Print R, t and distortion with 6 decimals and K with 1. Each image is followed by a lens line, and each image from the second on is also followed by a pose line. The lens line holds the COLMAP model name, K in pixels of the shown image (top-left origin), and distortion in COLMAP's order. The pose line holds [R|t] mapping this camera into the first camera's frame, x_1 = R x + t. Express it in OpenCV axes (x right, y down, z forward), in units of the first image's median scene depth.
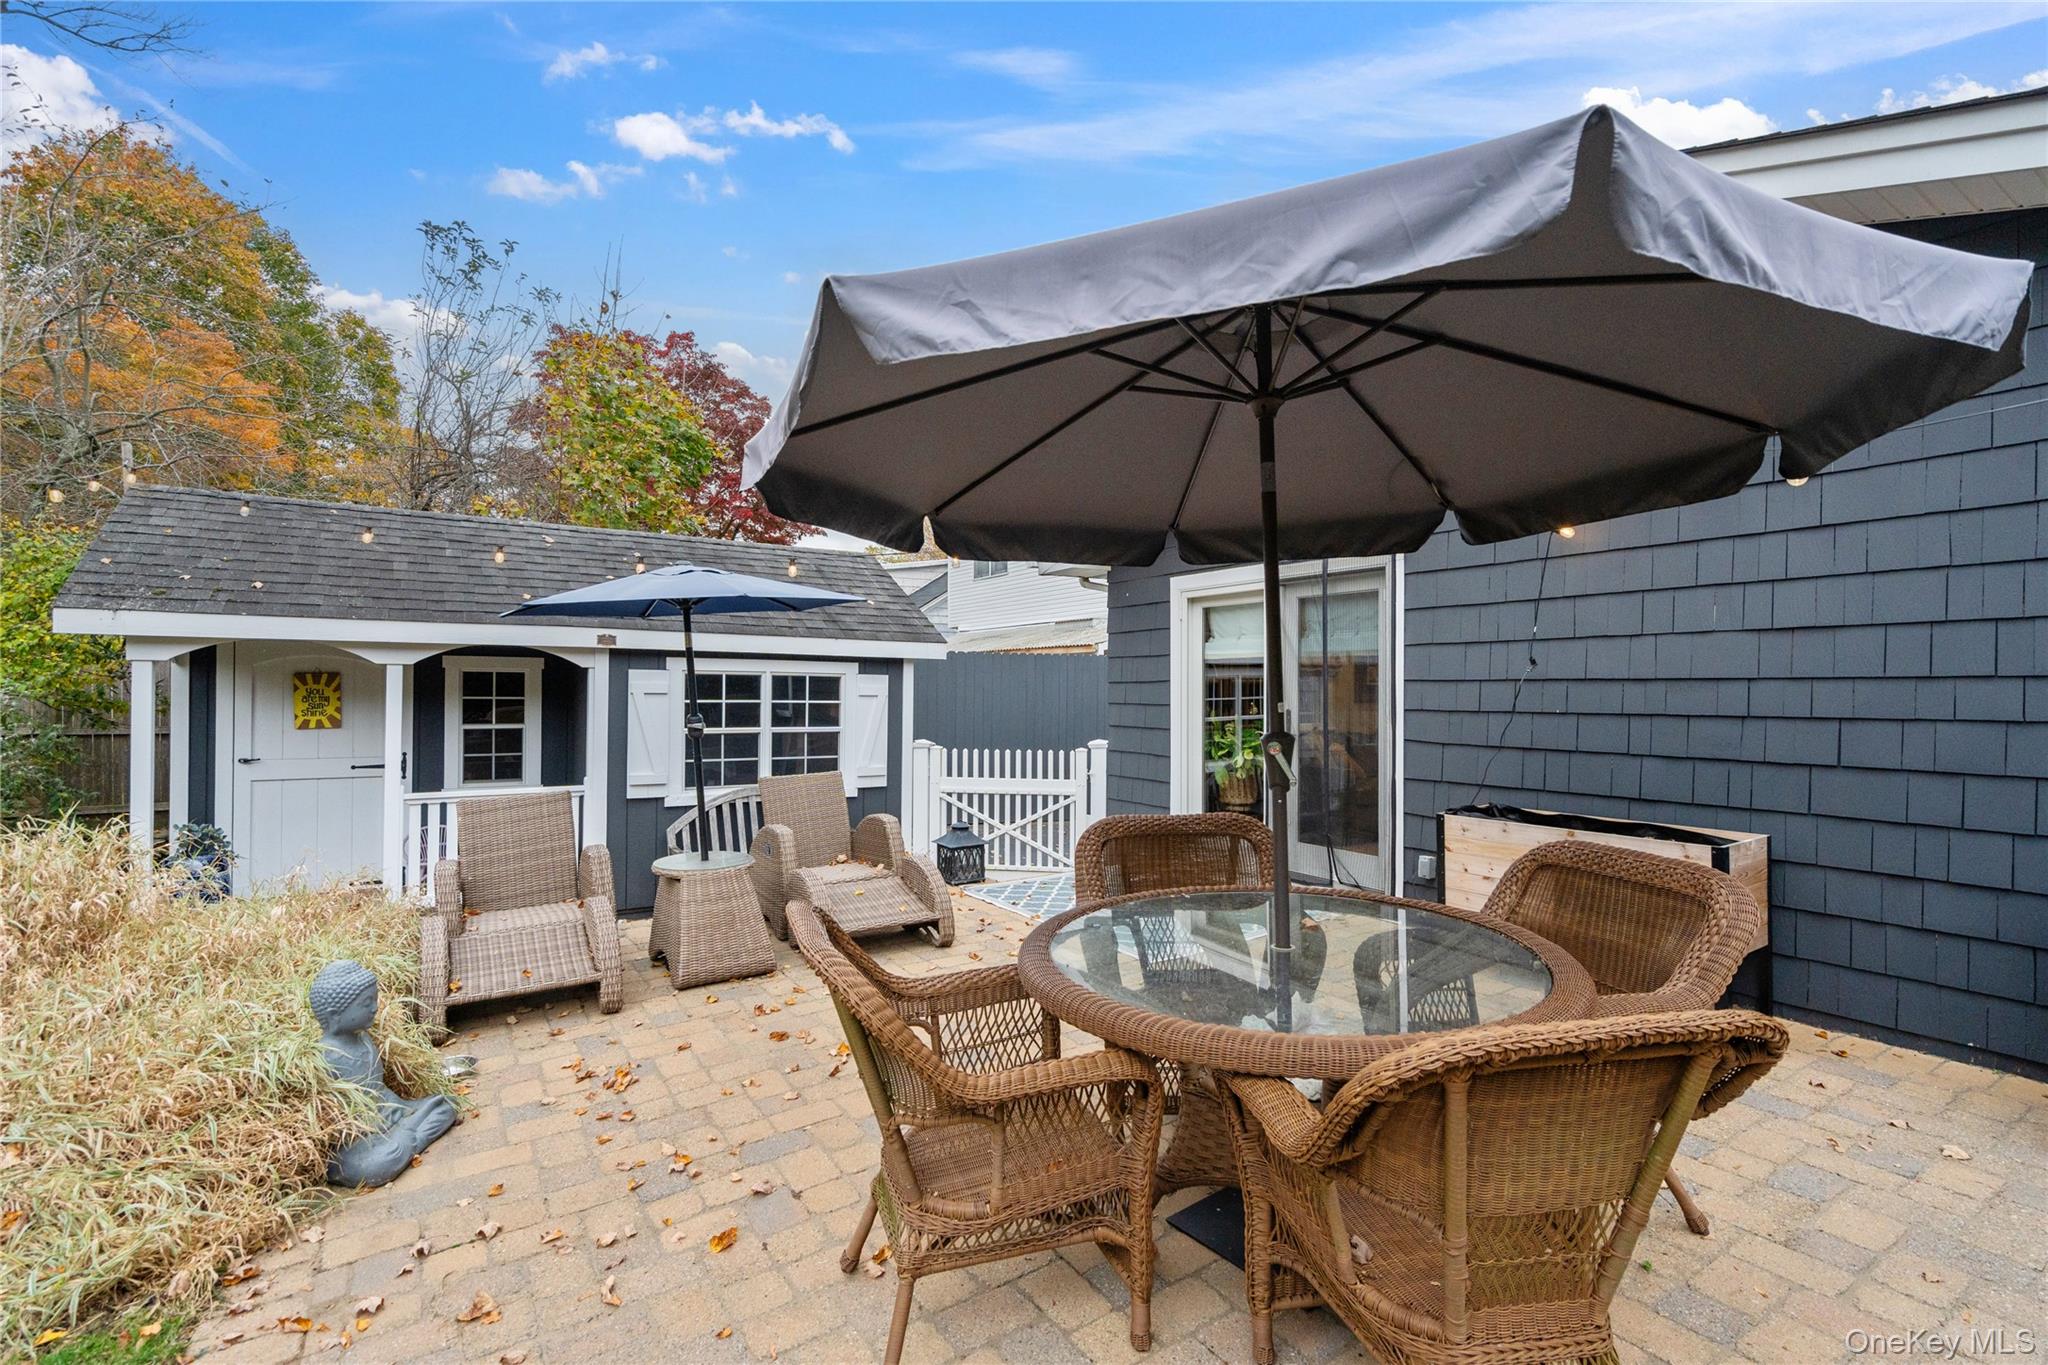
lens RADIAL K [[954.6, 0, 1010.1], [0, 954.6, 691.0], [0, 0, 1]] dist [-0.004833, 0.003692]
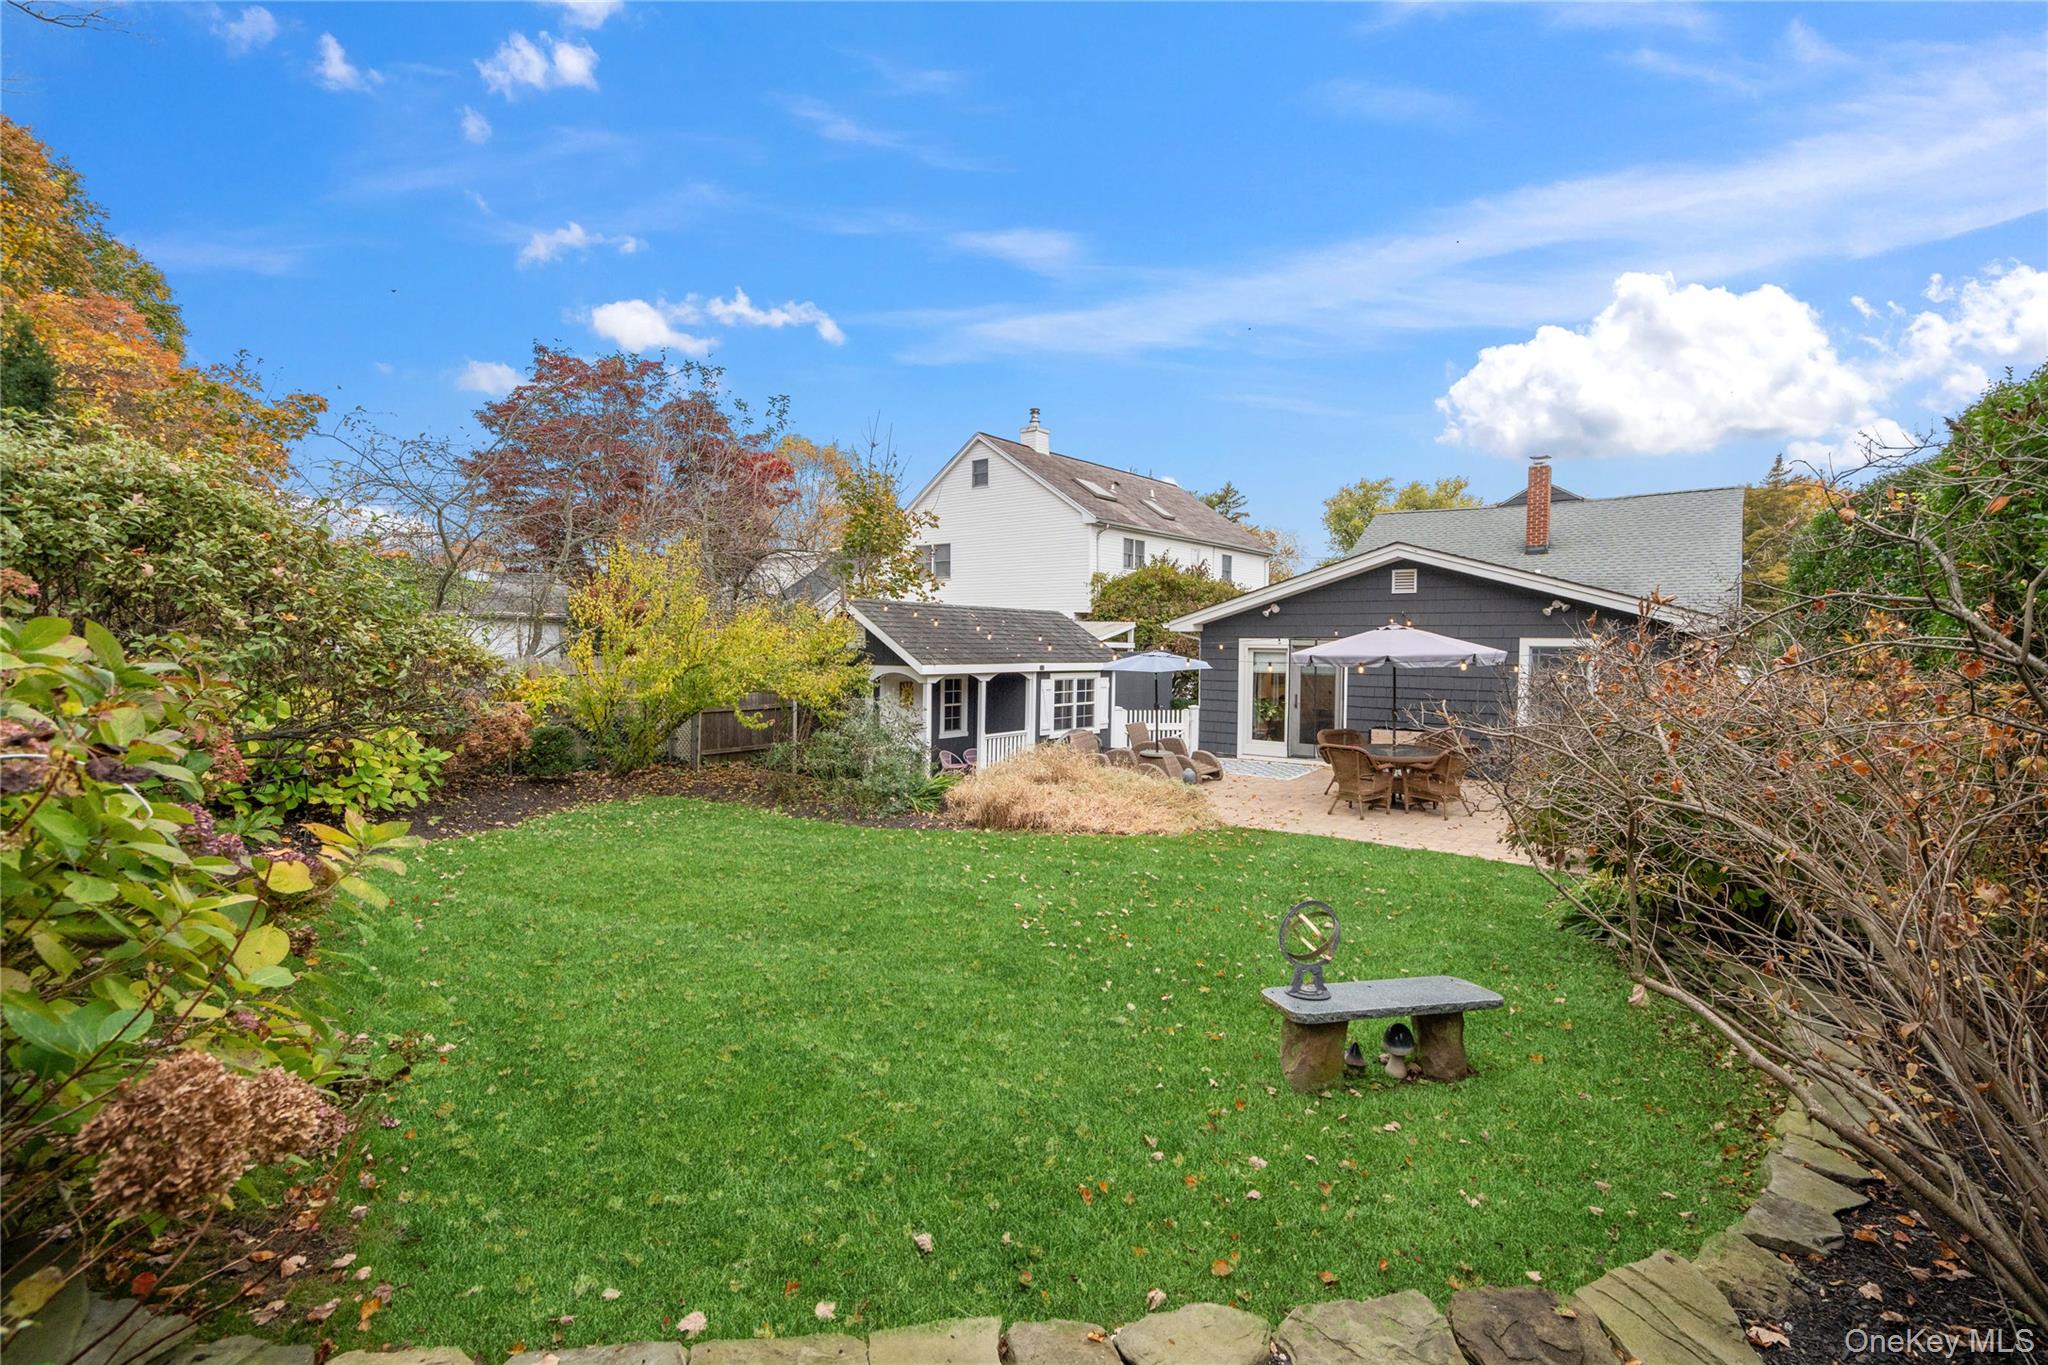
lens RADIAL K [[954.6, 0, 1018.0], [0, 954.6, 674.3], [0, 0, 1]] dist [-0.004833, 0.003692]
pose [[0.944834, -0.008669, 0.327434, -1.165175], [-0.003961, 0.999274, 0.037887, -0.118241], [-0.327525, -0.037094, 0.944114, -1.117074]]
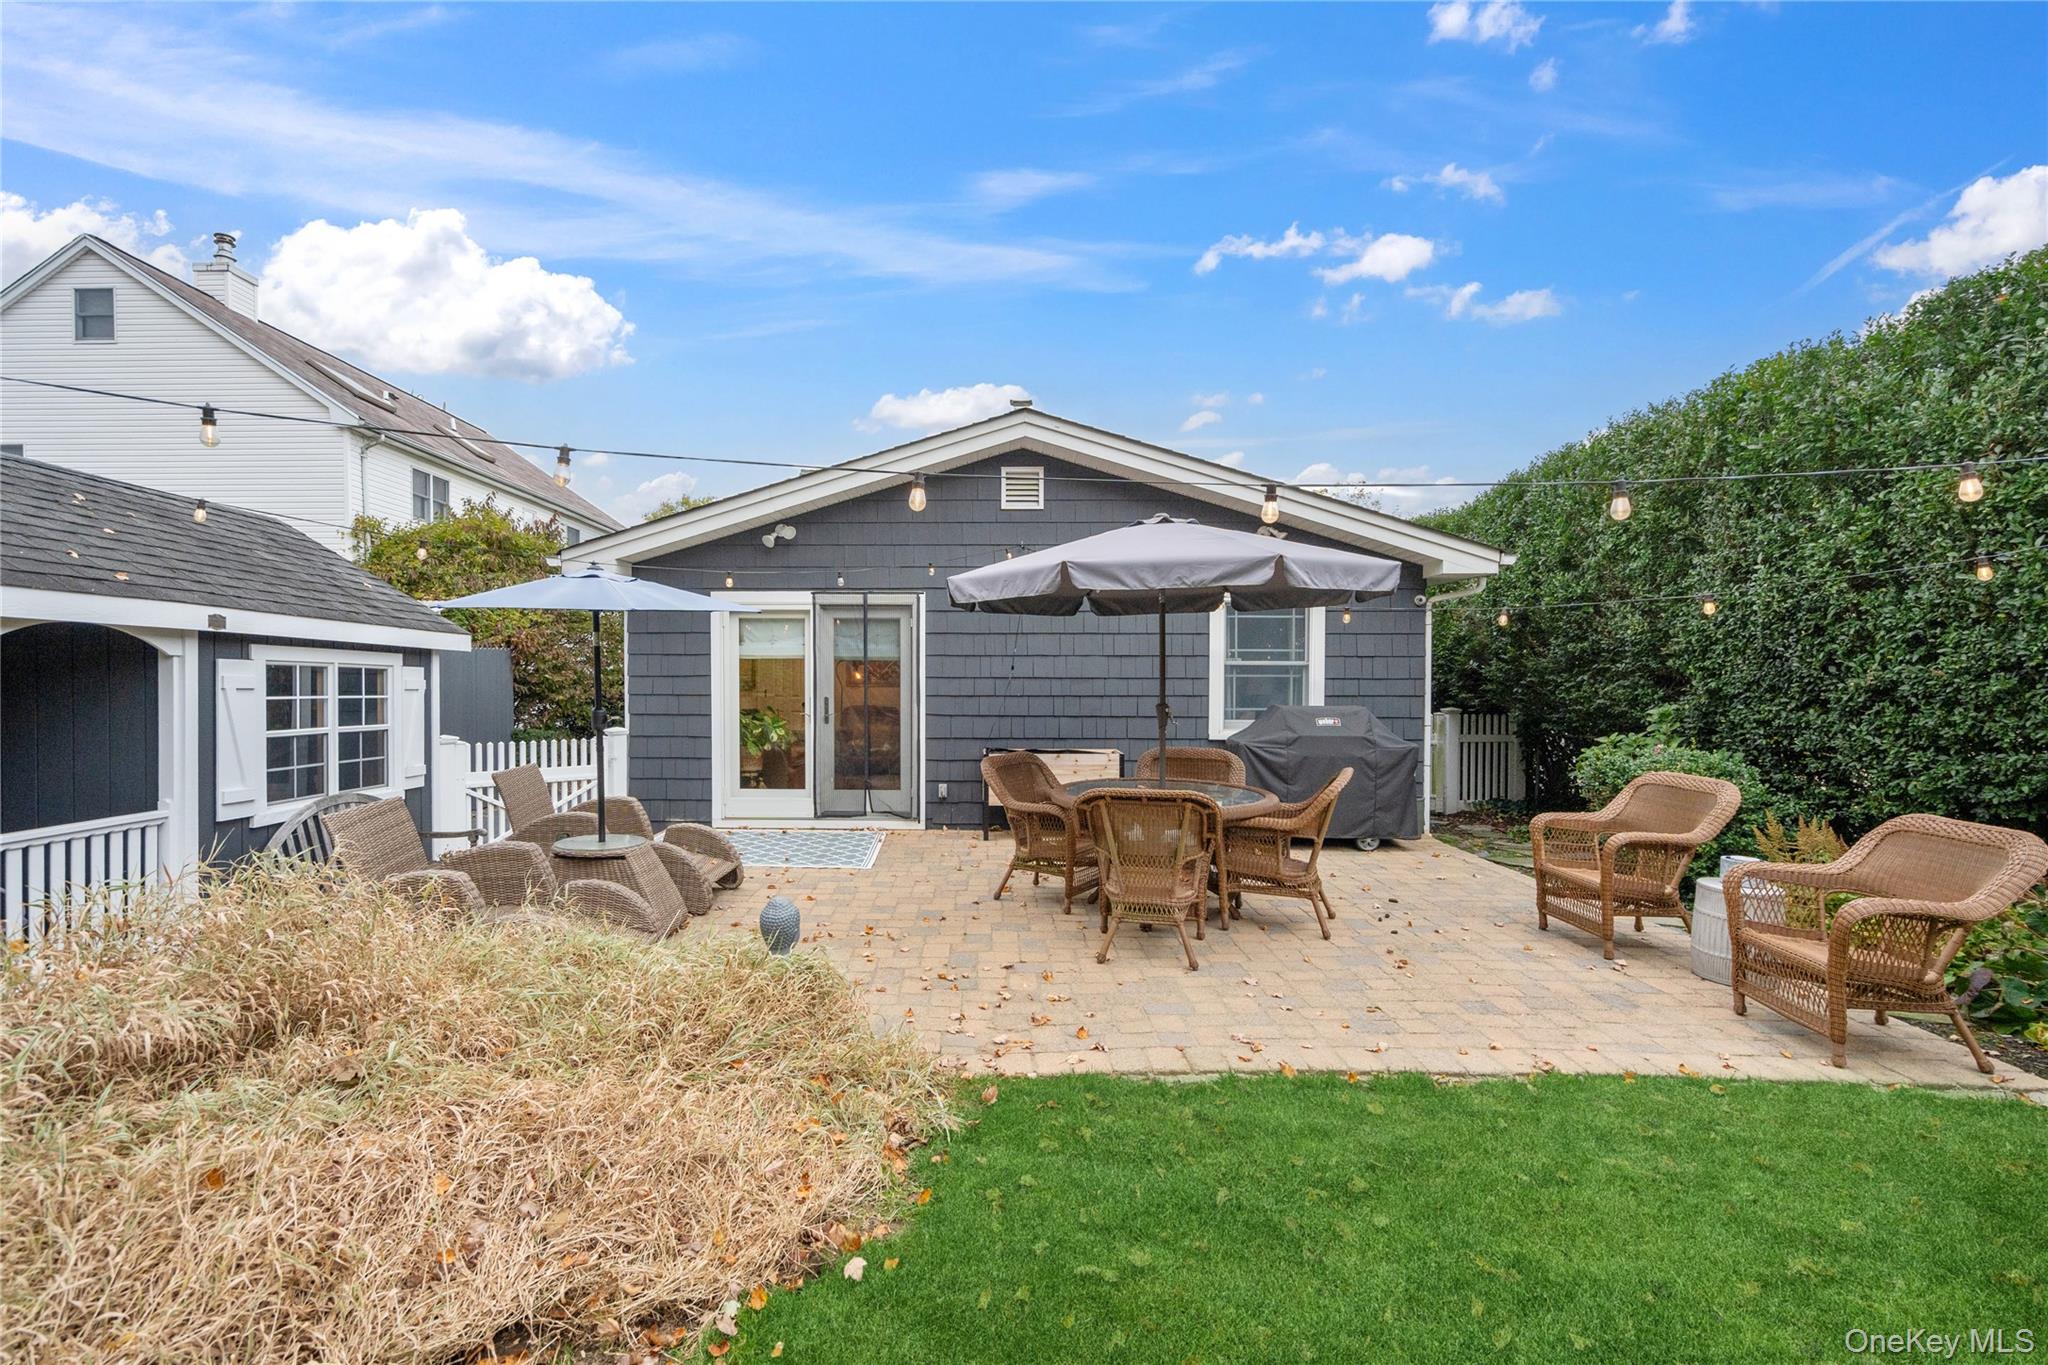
lens RADIAL K [[954.6, 0, 954.2], [0, 954.6, 704.0], [0, 0, 1]] dist [-0.004833, 0.003692]
pose [[0.552834, -0.021274, 0.833020, -0.696528], [-0.000782, 0.999660, 0.026049, -0.006018], [-0.833291, -0.015052, 0.552630, 0.049153]]
